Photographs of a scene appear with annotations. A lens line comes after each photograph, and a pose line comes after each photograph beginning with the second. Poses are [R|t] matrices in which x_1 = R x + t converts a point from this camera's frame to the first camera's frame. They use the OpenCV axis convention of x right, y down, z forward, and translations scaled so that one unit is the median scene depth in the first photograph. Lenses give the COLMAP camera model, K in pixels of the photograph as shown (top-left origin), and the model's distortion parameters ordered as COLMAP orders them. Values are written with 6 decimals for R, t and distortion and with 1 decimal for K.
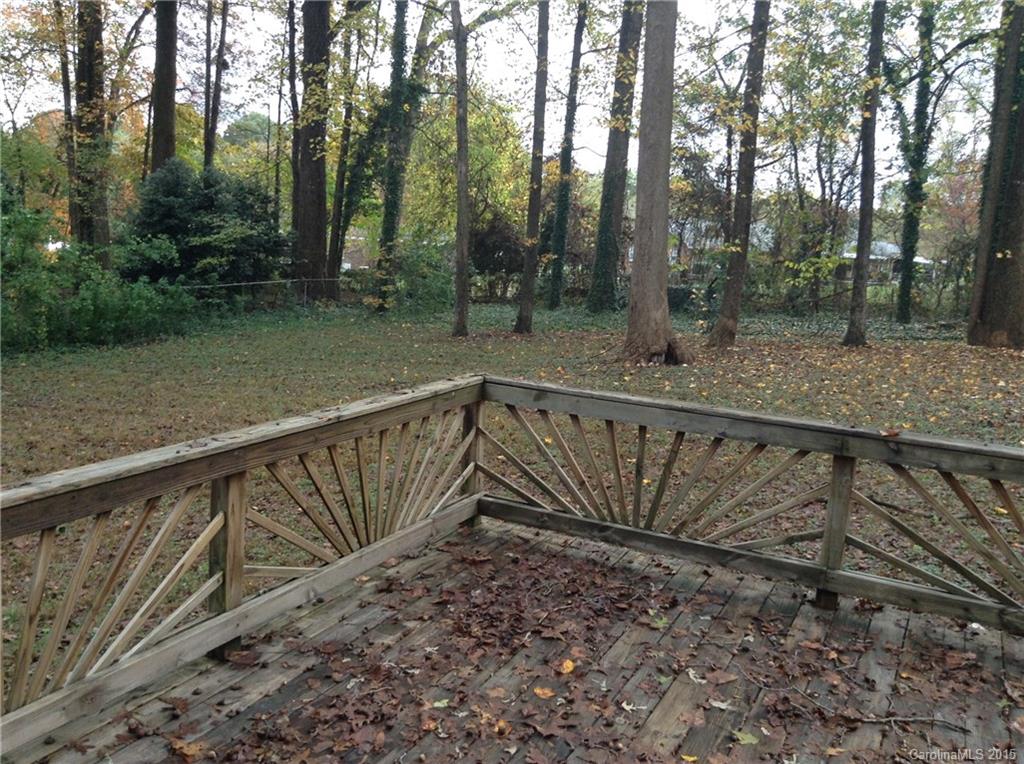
lens RADIAL K [[961.9, 0, 512.6], [0, 961.9, 409.1], [0, 0, 1]] dist [0.130222, -0.294697]
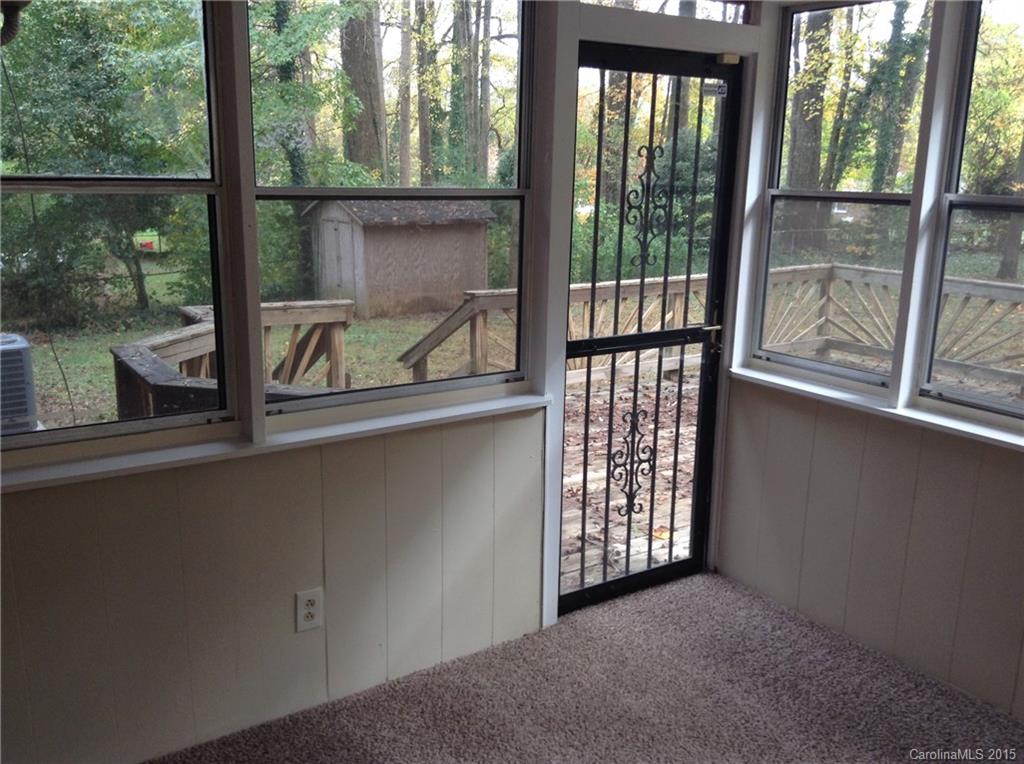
lens RADIAL K [[955.4, 0, 512.0], [0, 955.4, 382.0], [0, 0, 1]] dist [0.123561, -0.243958]
pose [[0.875207, 0.063894, -0.479511, 0.045669], [-0.055852, 0.997957, 0.031034, 0.022767], [0.480514, -0.000379, 0.876987, -0.114715]]
